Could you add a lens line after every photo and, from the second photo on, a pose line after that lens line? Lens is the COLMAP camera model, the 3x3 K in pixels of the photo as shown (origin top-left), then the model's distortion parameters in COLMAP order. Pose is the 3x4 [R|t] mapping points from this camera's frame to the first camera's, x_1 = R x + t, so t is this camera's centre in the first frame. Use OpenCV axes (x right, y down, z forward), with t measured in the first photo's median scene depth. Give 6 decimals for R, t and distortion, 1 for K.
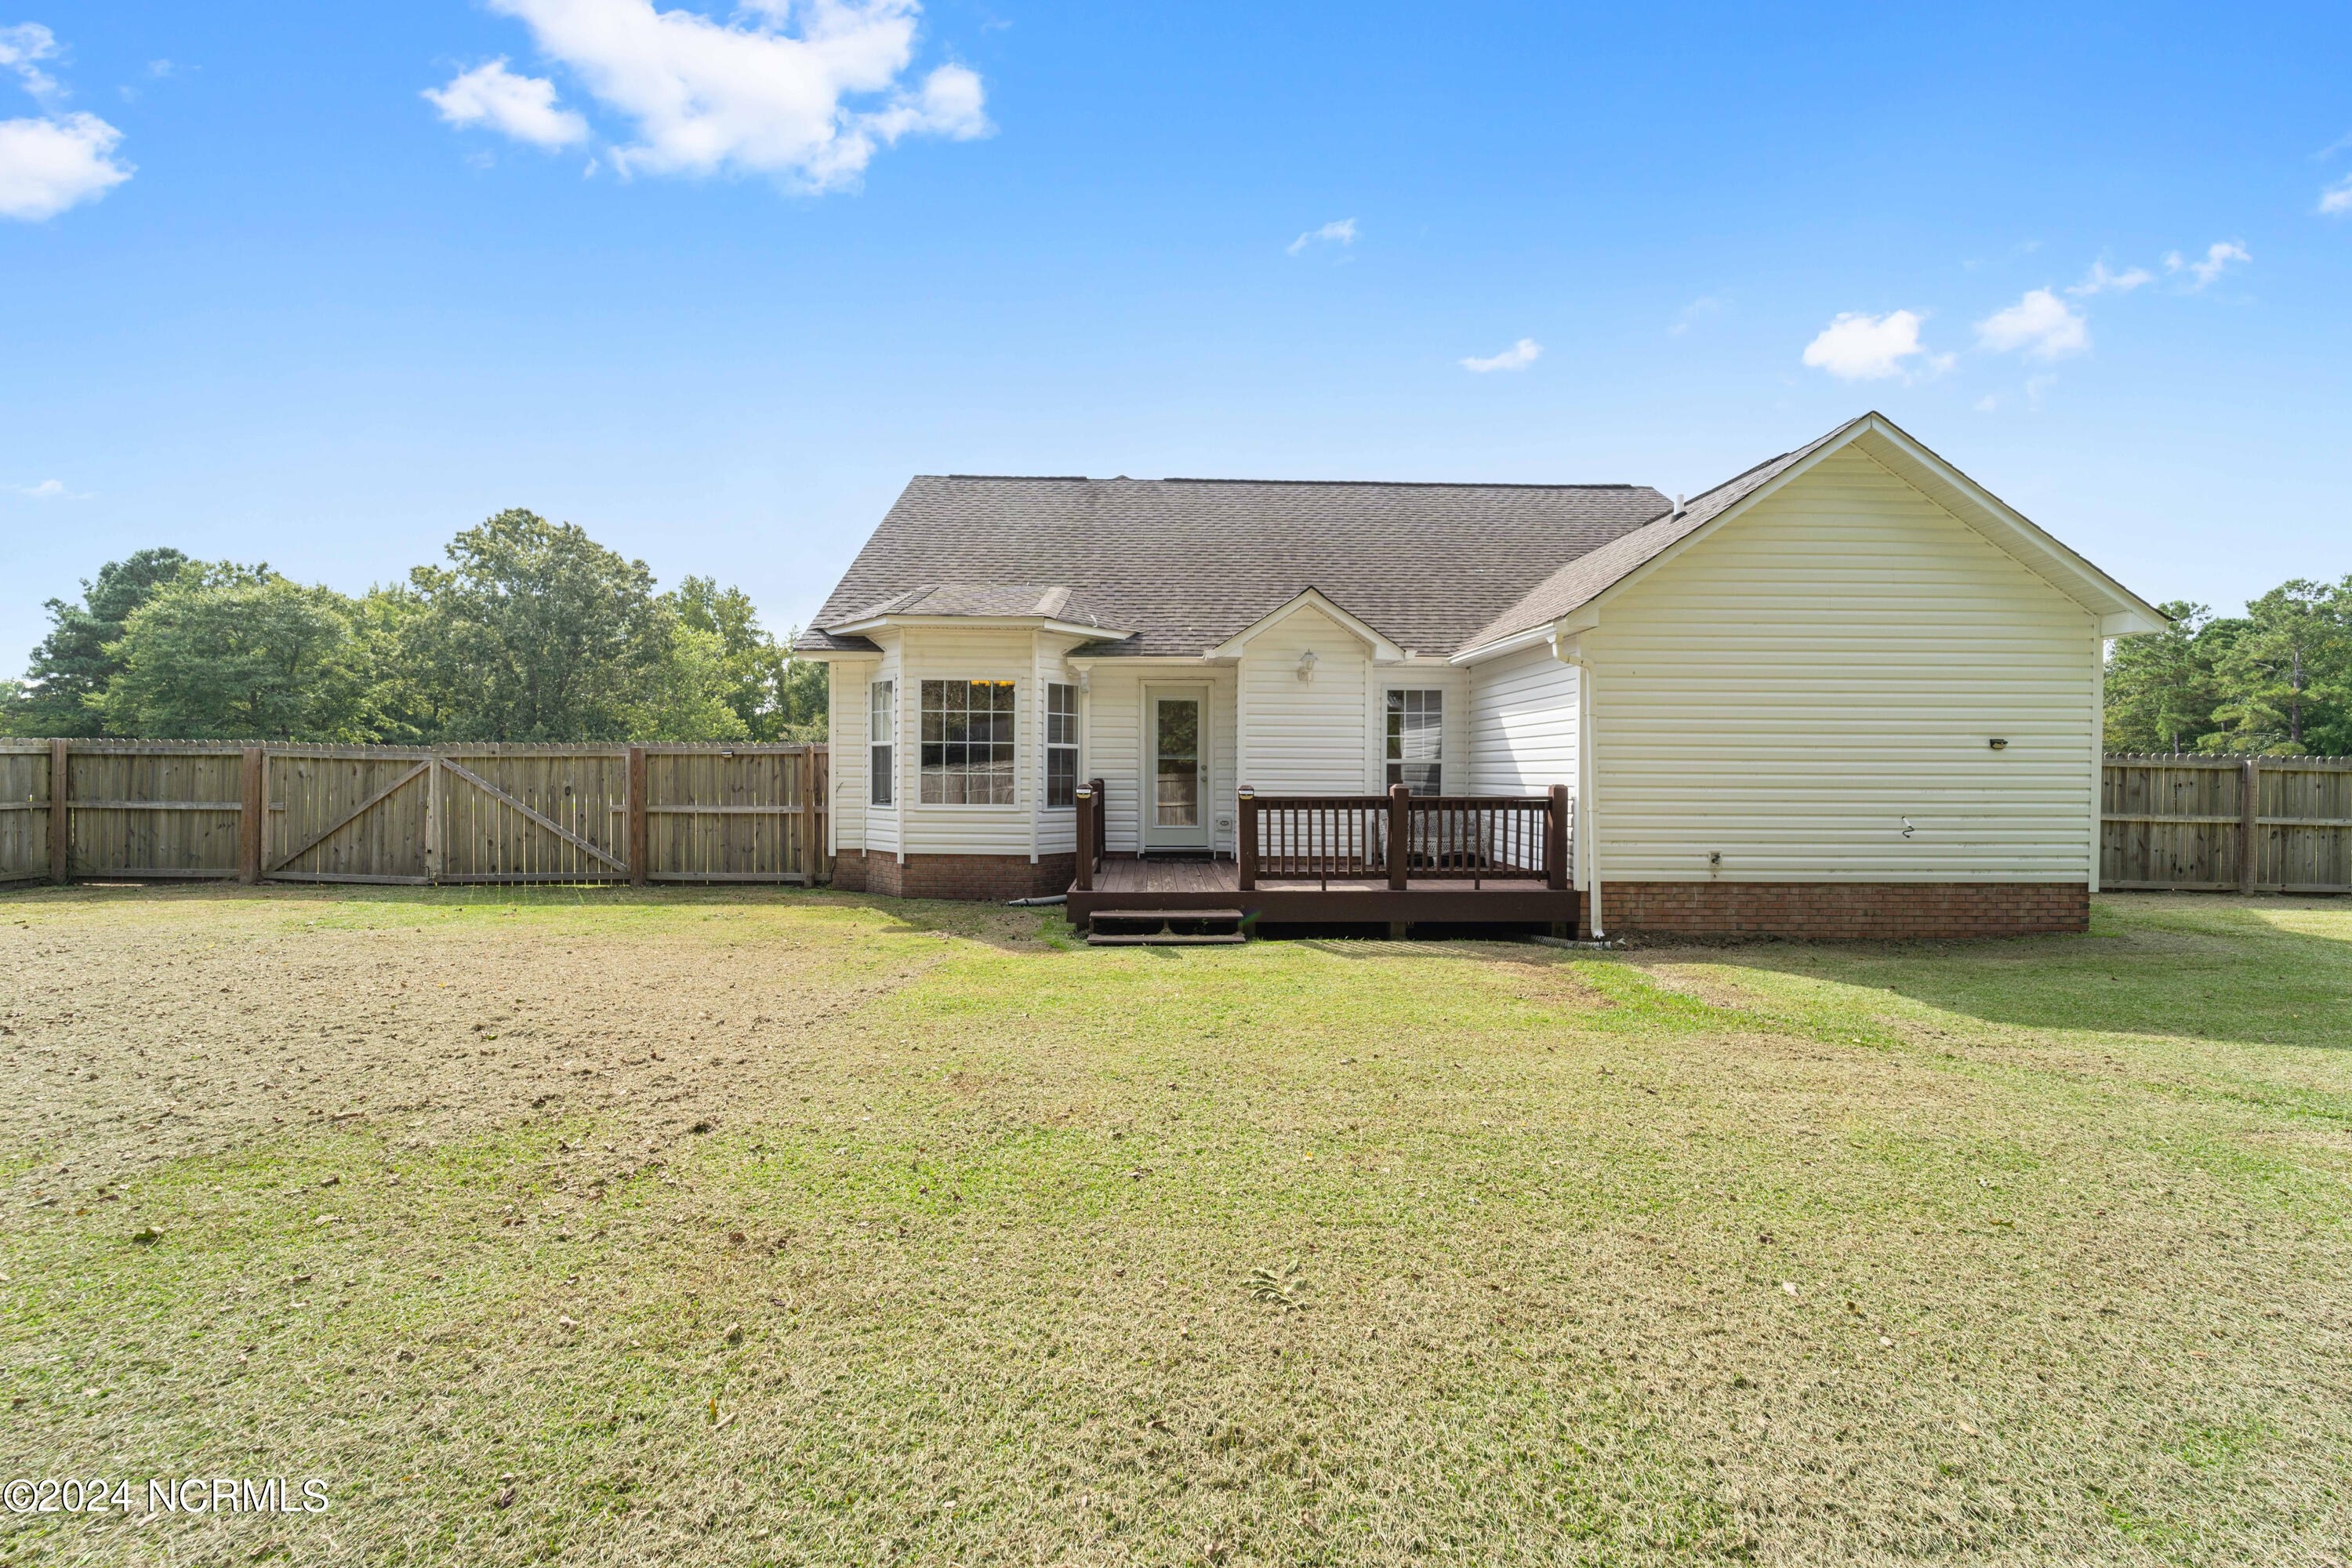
lens RADIAL K [[937.2, 0, 1173.6], [0, 937.2, 778.2], [0, 0, 1]] dist [-0.001243, -0.000151]
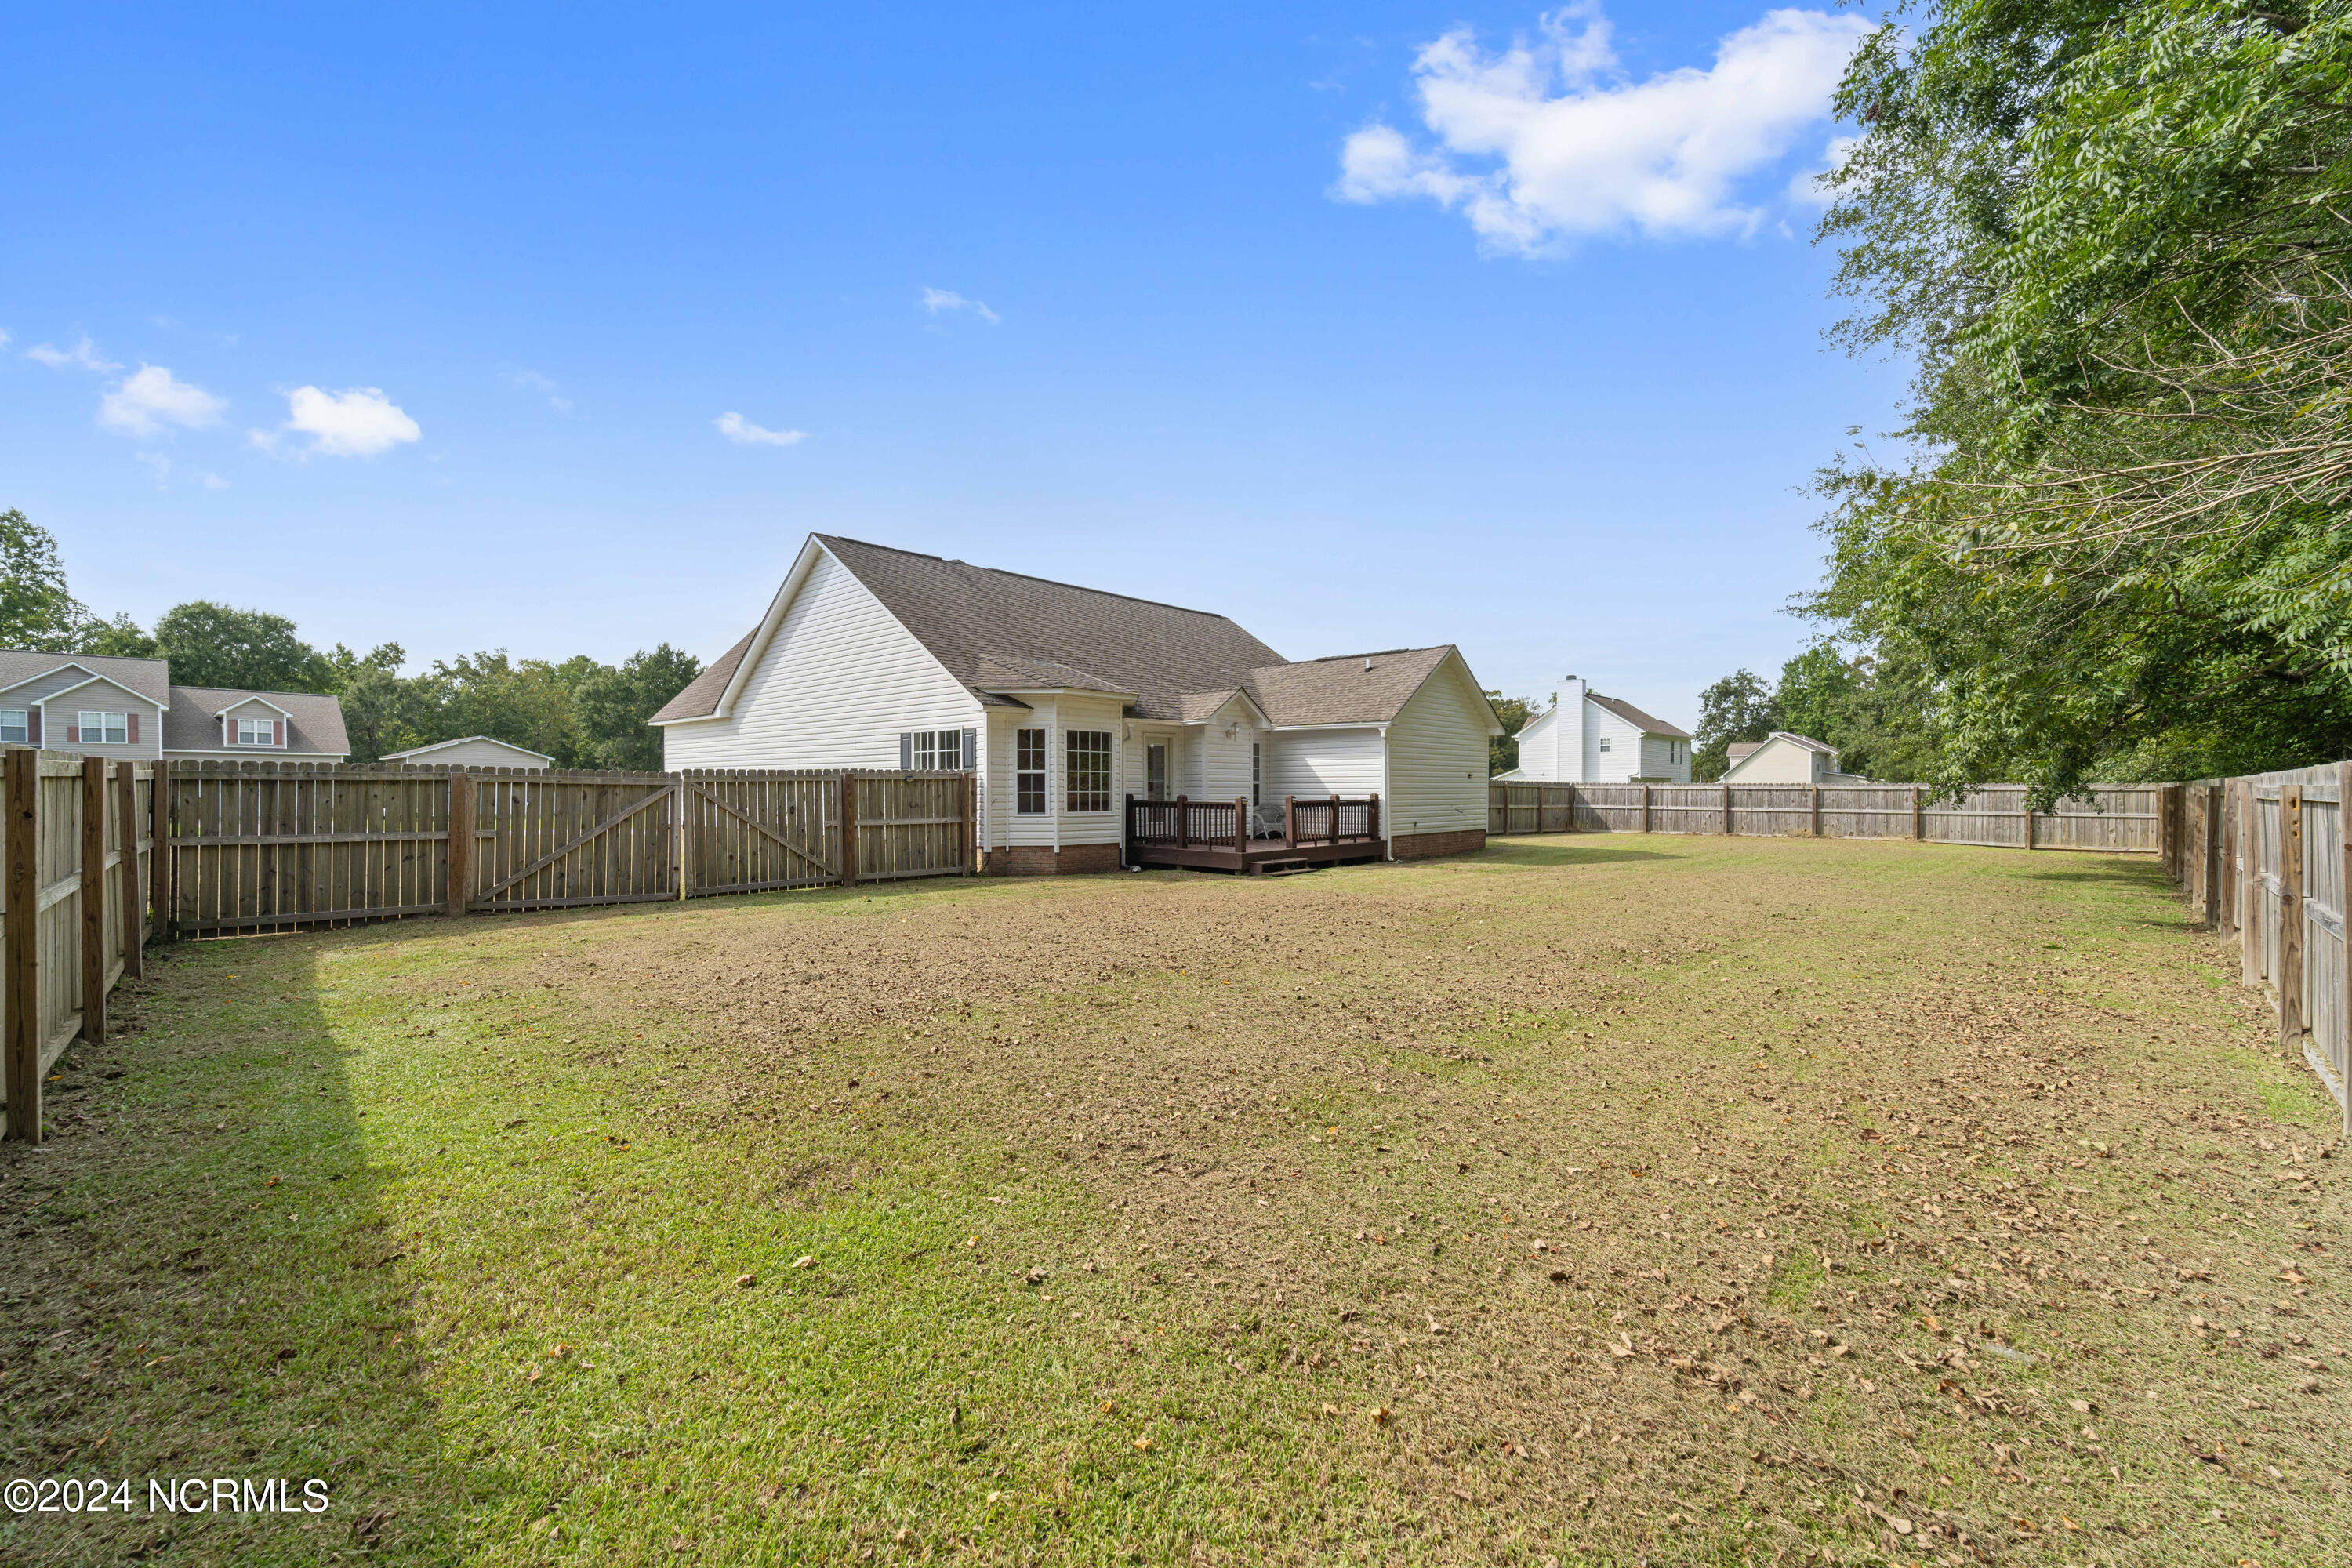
lens RADIAL K [[937.2, 0, 1173.6], [0, 937.2, 778.2], [0, 0, 1]] dist [-0.001243, -0.000151]
pose [[0.704574, -0.000712, 0.709630, -1.162257], [0.009160, 0.999925, -0.008091, -0.013063], [-0.709571, 0.012202, 0.704528, -0.180470]]
